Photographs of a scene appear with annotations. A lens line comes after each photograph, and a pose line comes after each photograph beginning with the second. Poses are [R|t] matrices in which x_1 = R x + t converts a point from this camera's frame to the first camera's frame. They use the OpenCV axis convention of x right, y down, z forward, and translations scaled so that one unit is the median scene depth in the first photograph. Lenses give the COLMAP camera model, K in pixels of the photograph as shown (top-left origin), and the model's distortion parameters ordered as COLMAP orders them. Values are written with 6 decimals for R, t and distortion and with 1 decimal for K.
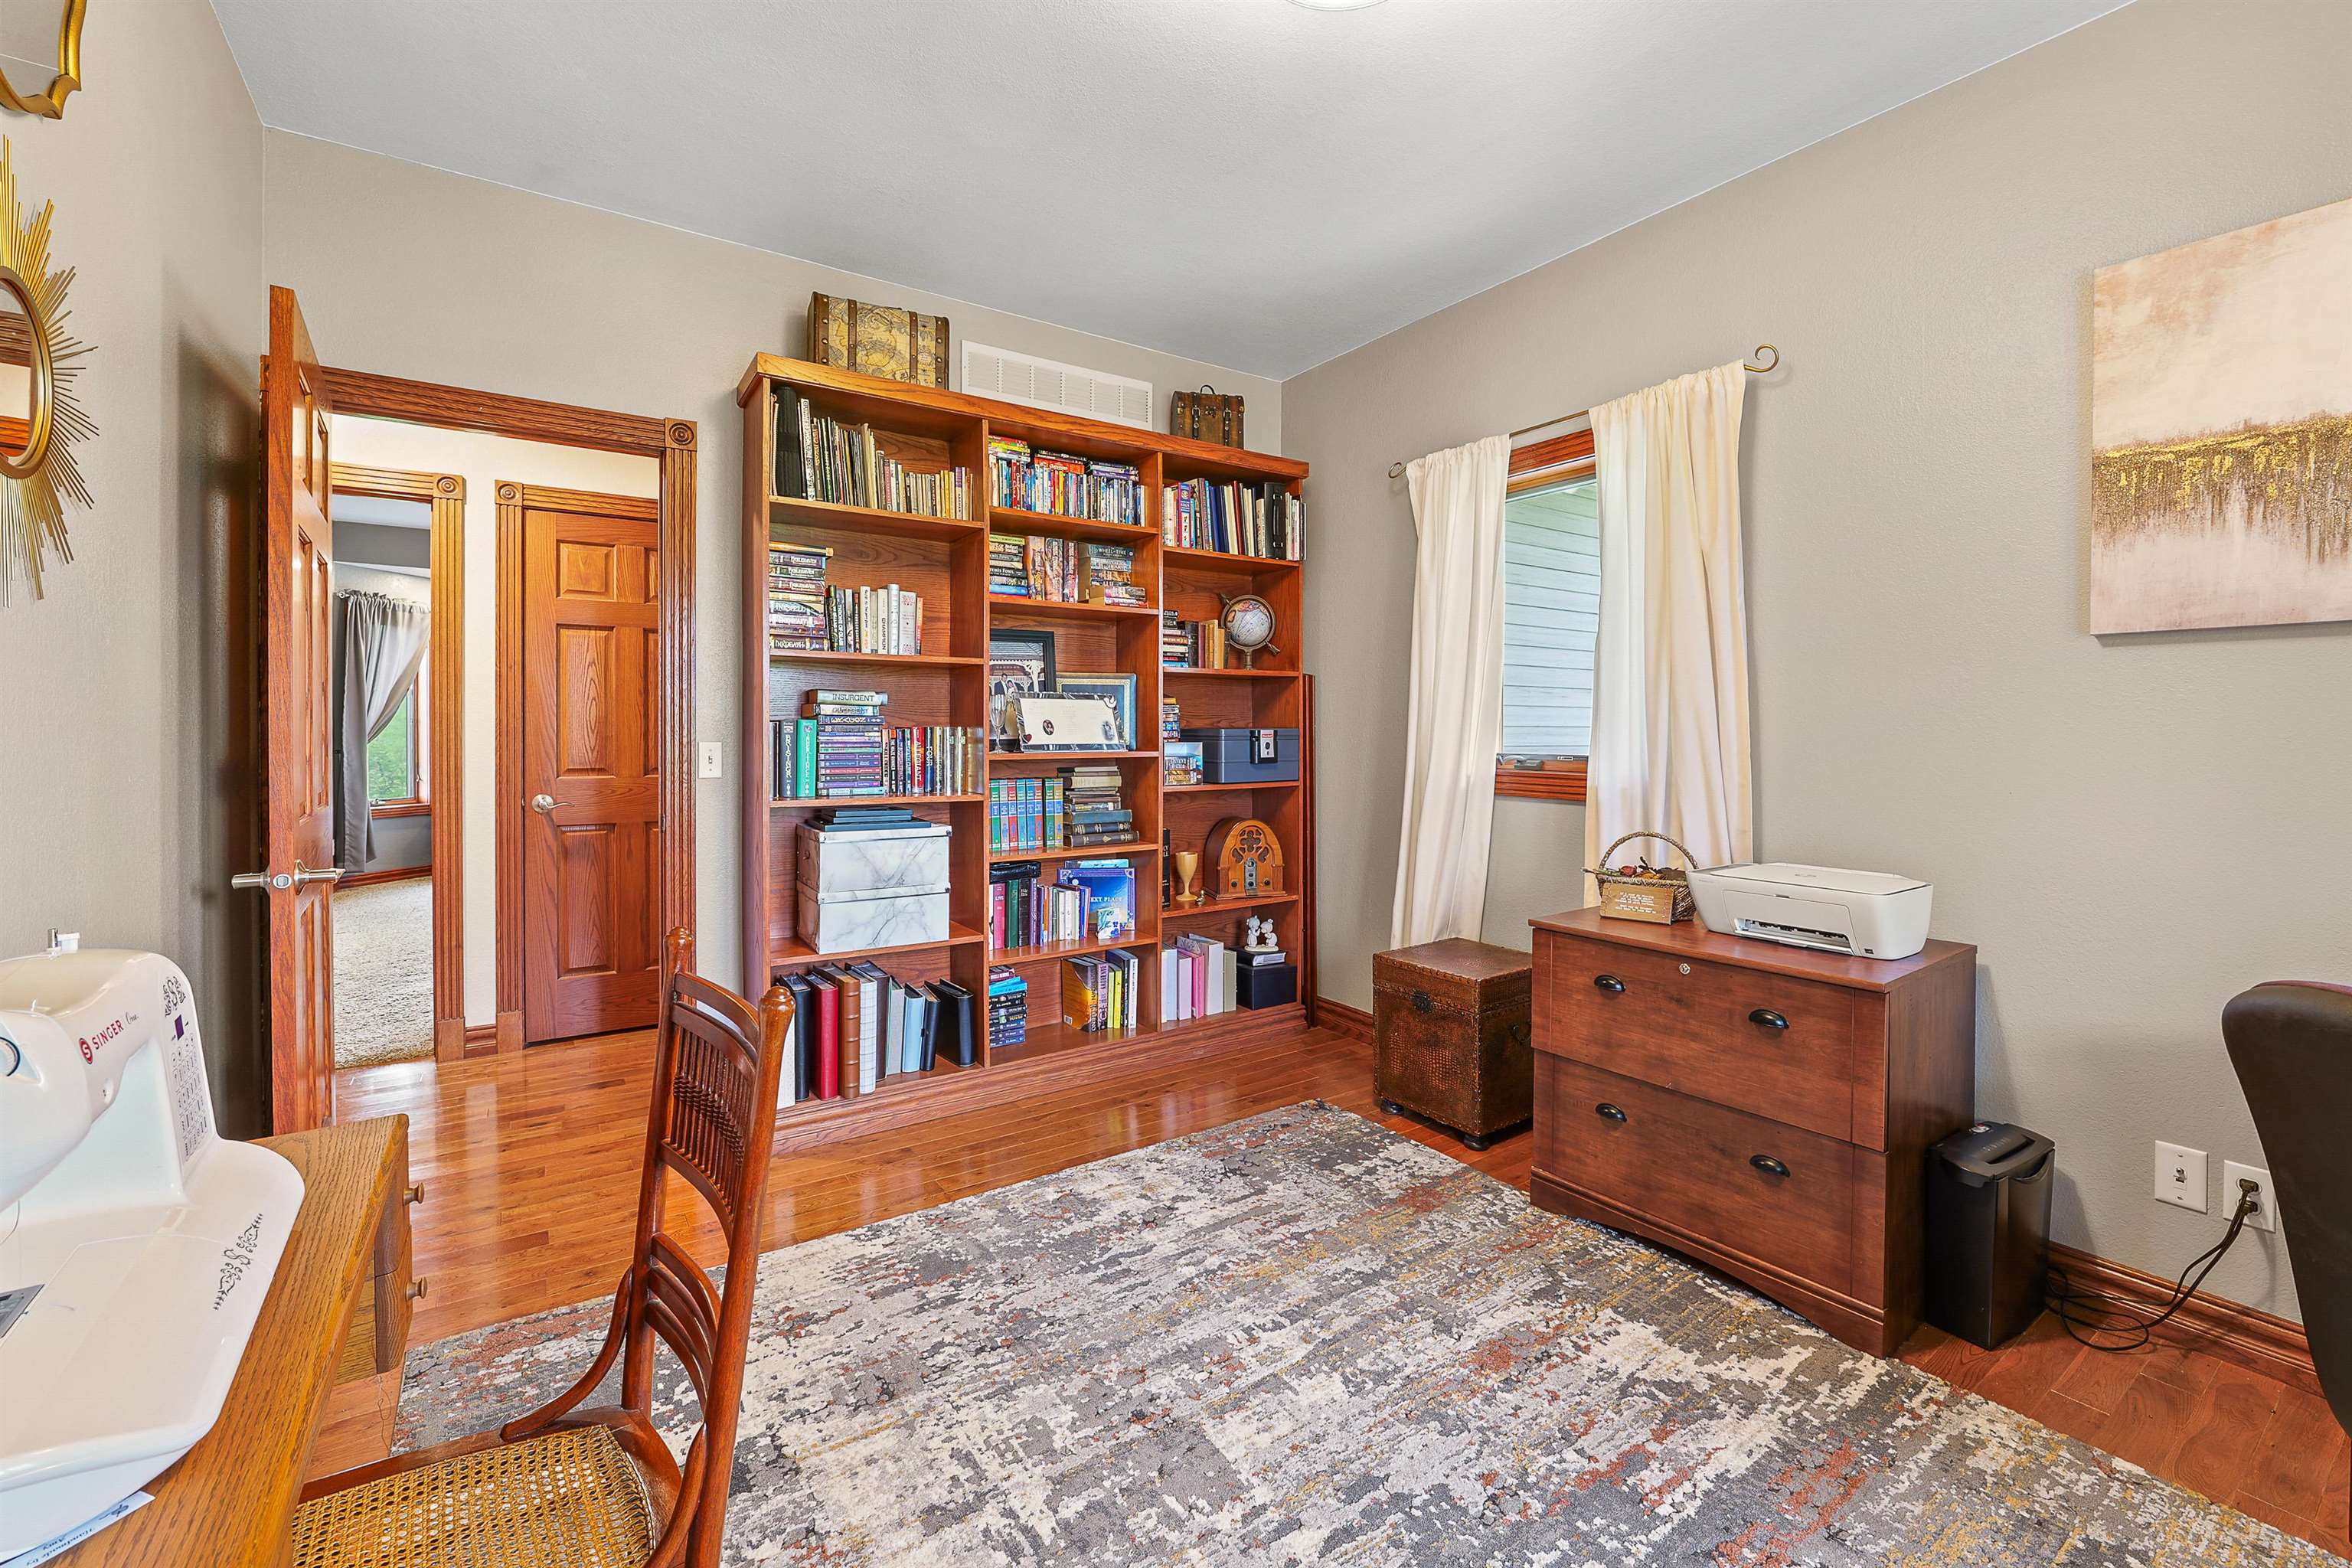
lens RADIAL K [[984.3, 0, 1170.9], [0, 984.3, 744.3], [0, 0, 1]] dist [-0.006201, 0.000027]
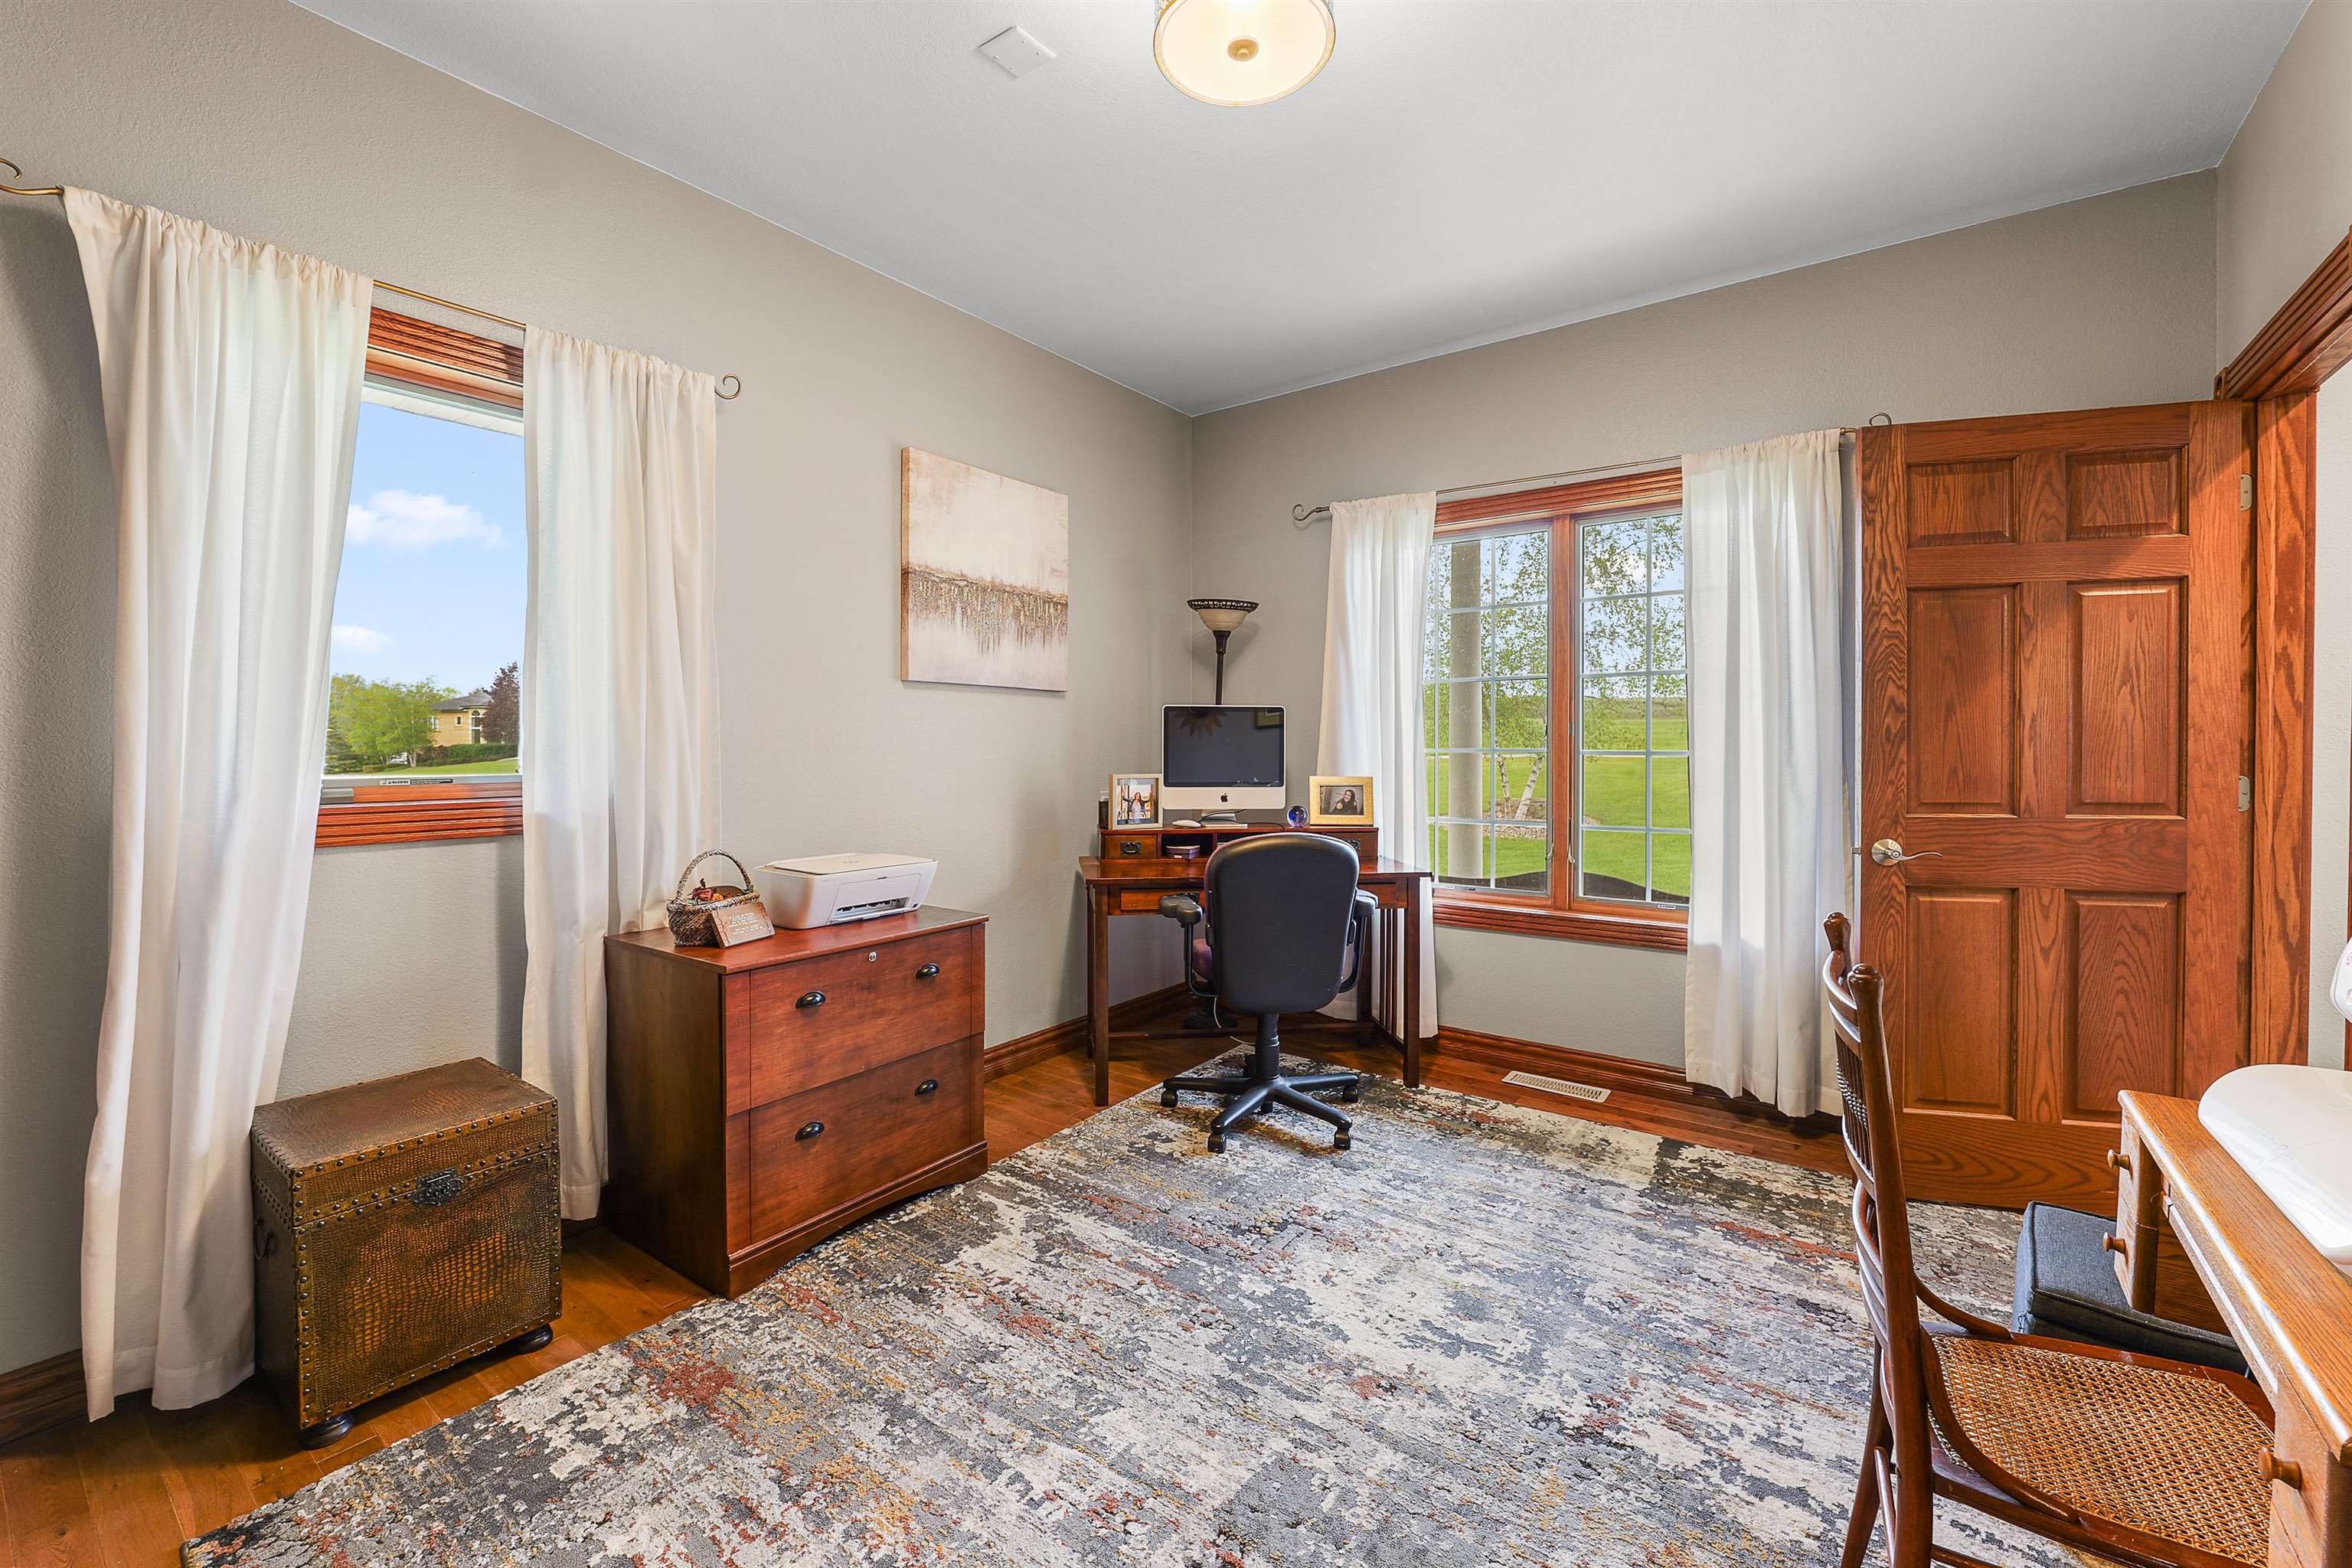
lens RADIAL K [[963.9, 0, 1176.9], [0, 963.9, 760.2], [0, 0, 1]] dist [-0.007646, 0.000351]
pose [[-0.336838, -0.019788, 0.941355, -0.666352], [0.011303, 0.999622, 0.025057, -0.018412], [-0.941495, 0.019080, -0.336487, 1.127111]]
